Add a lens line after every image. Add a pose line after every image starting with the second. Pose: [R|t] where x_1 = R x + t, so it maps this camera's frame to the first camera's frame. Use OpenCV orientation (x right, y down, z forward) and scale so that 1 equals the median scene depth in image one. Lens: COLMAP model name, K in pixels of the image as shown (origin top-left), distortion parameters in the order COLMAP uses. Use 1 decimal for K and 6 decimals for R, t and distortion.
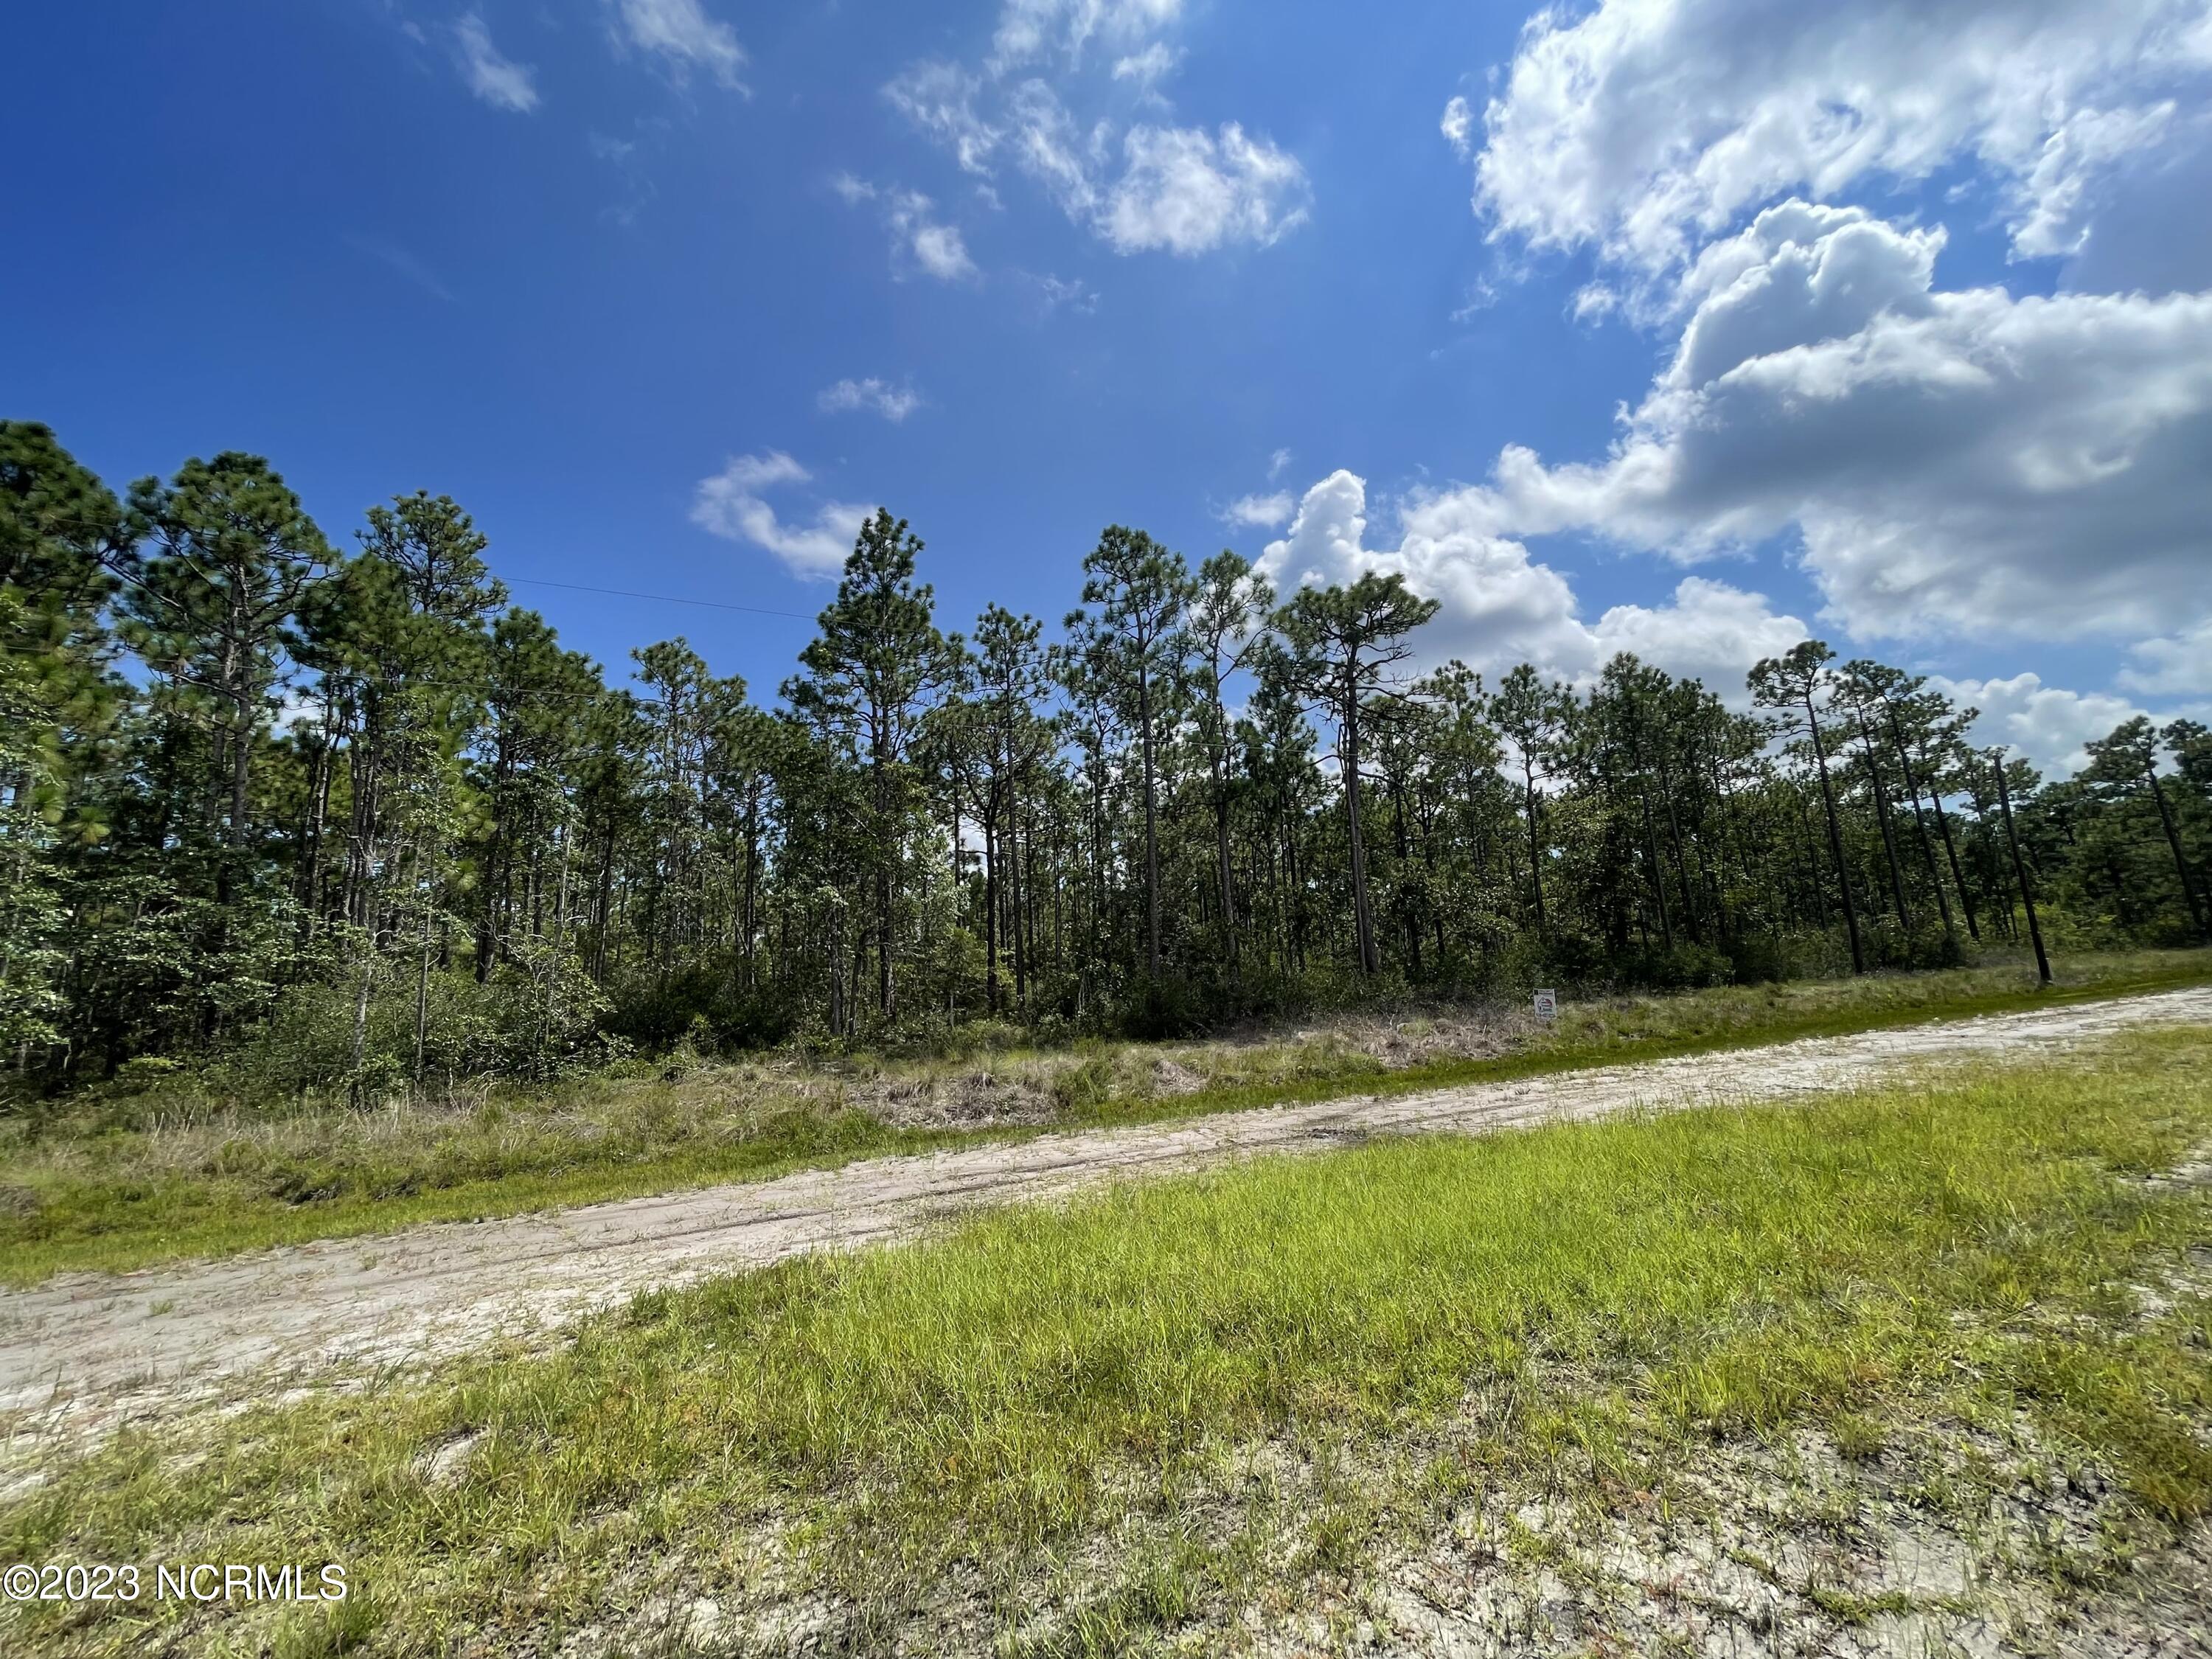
lens RADIAL K [[971.1, 0, 1198.4], [0, 971.1, 824.7], [0, 0, 1]] dist [-0.035688, 0.000135]
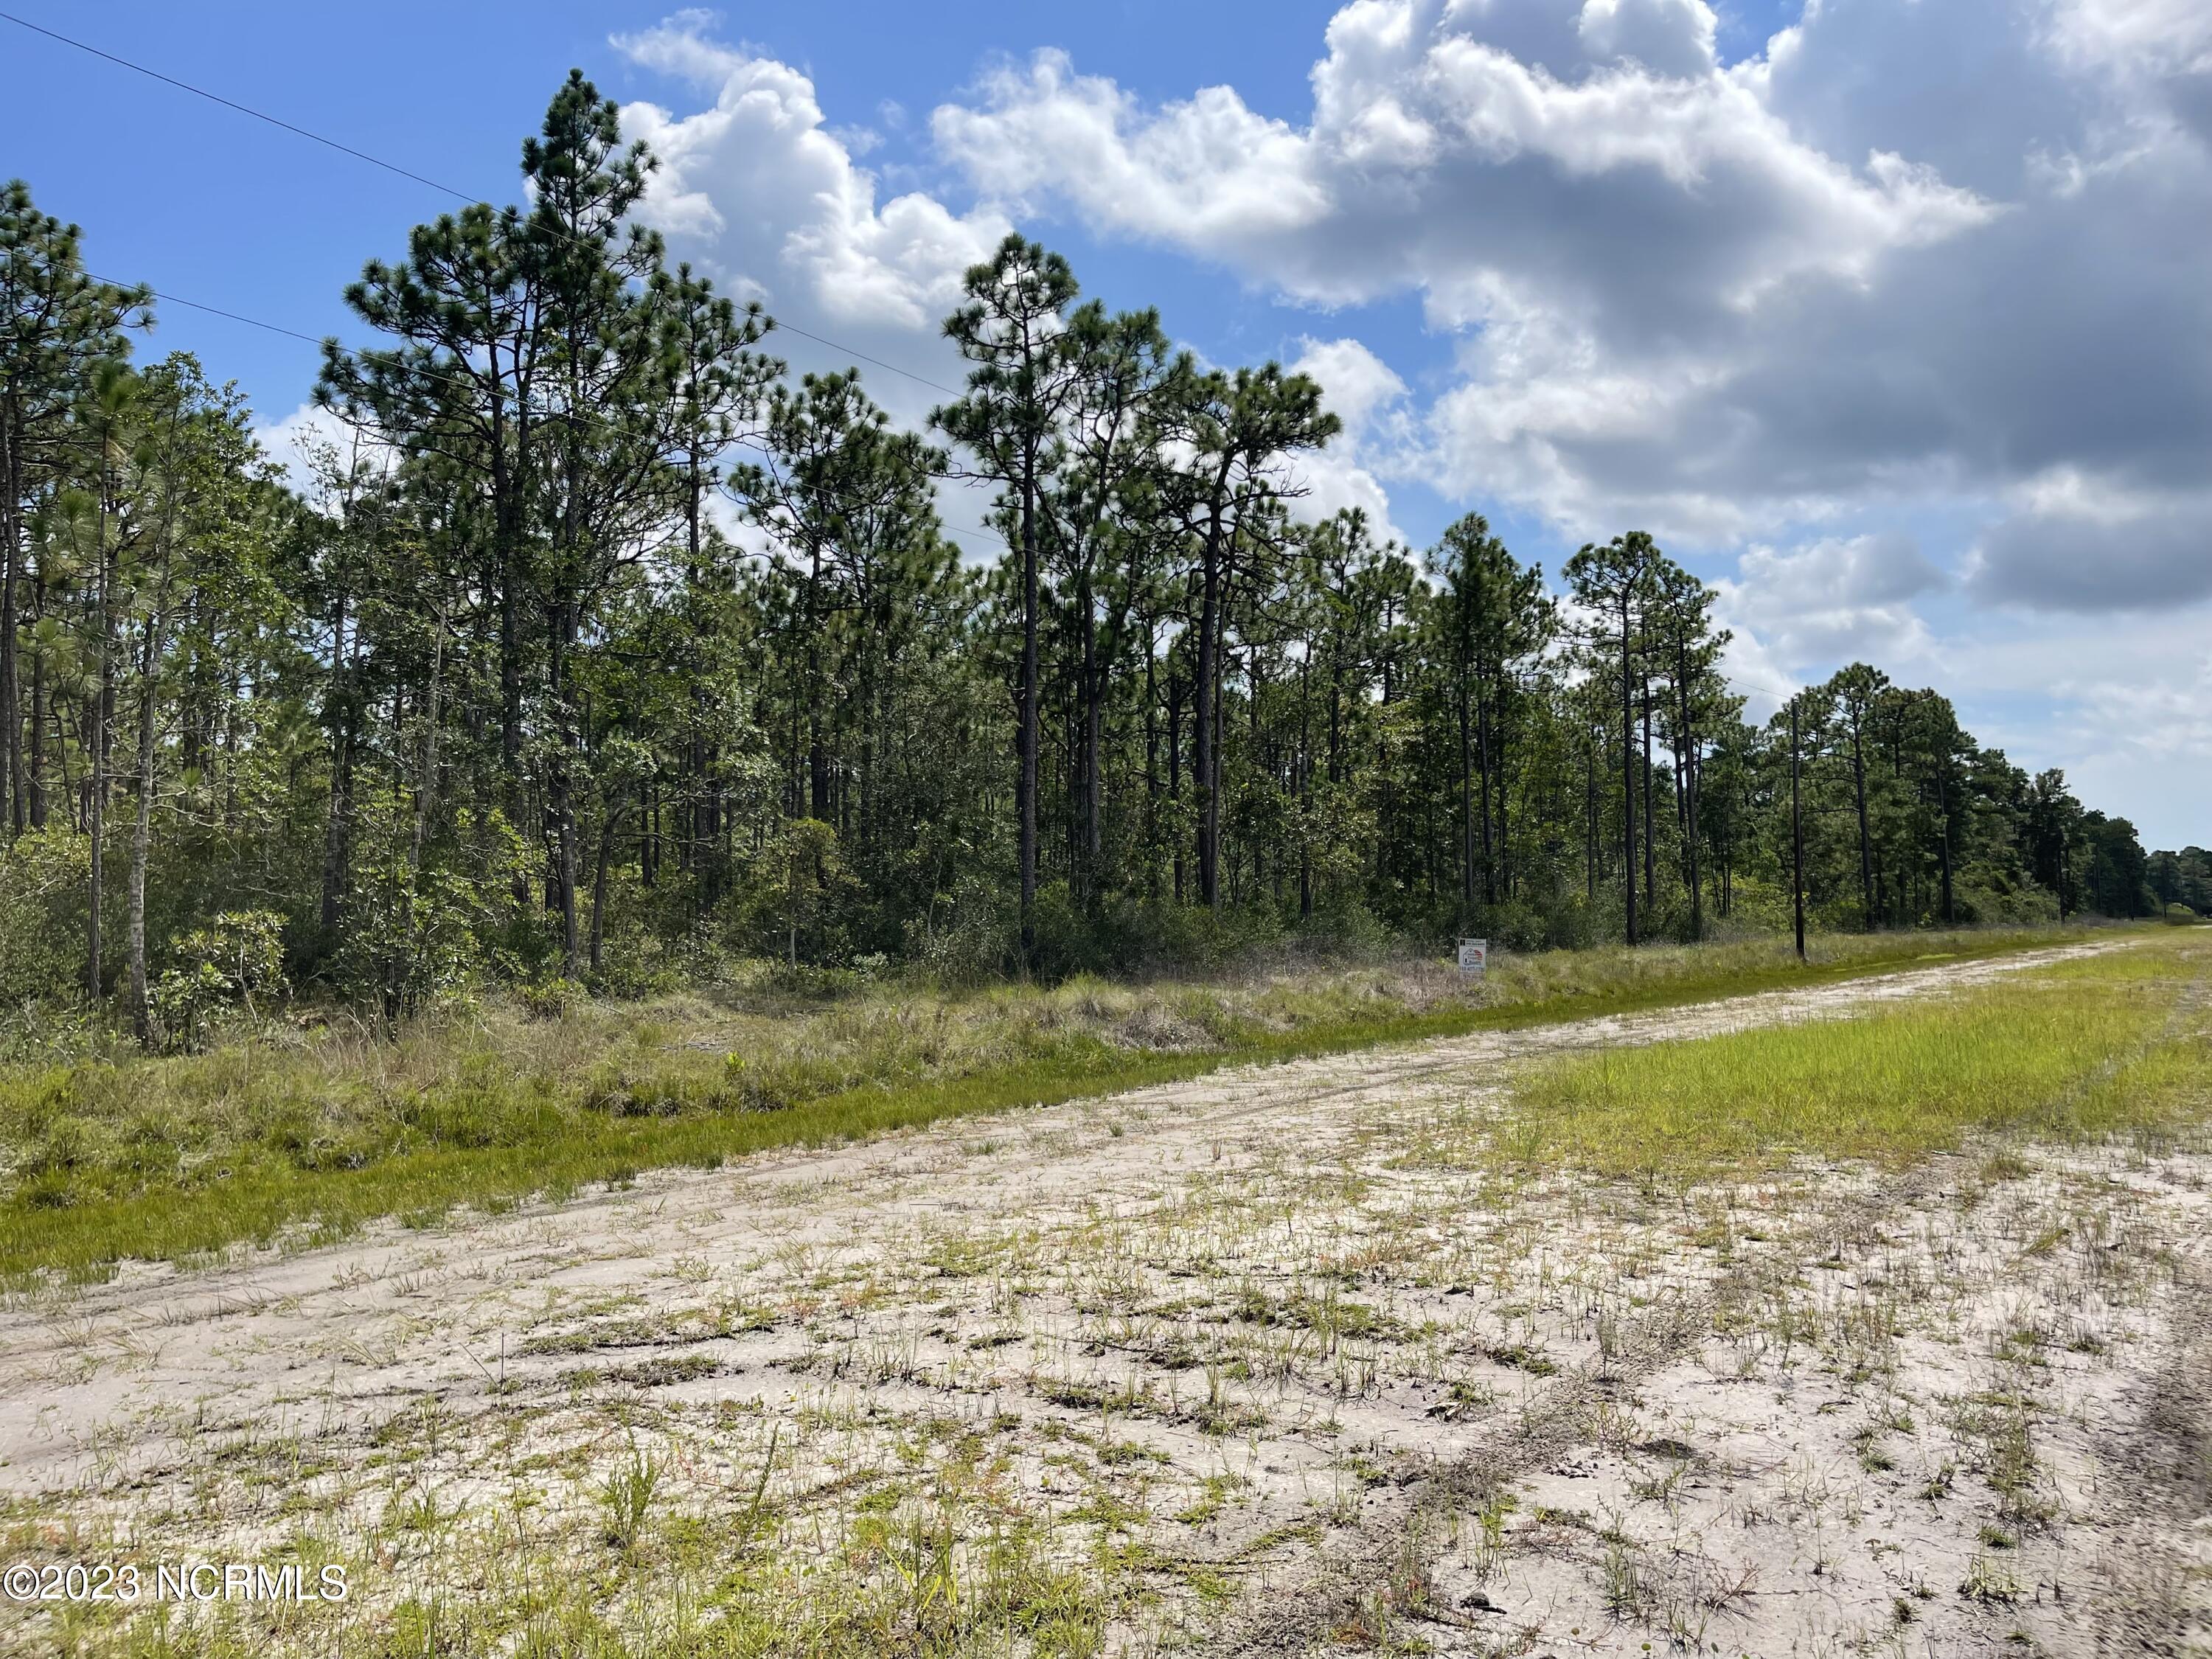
lens RADIAL K [[1805.1, 0, 1288.3], [0, 1805.1, 828.8], [0, 0, 1]] dist [0.013734, -0.044066]
pose [[0.833338, 0.063782, 0.549072, -0.417174], [-0.108465, 0.992878, 0.049284, 0.012535], [-0.542018, -0.100626, 0.834321, -0.126969]]
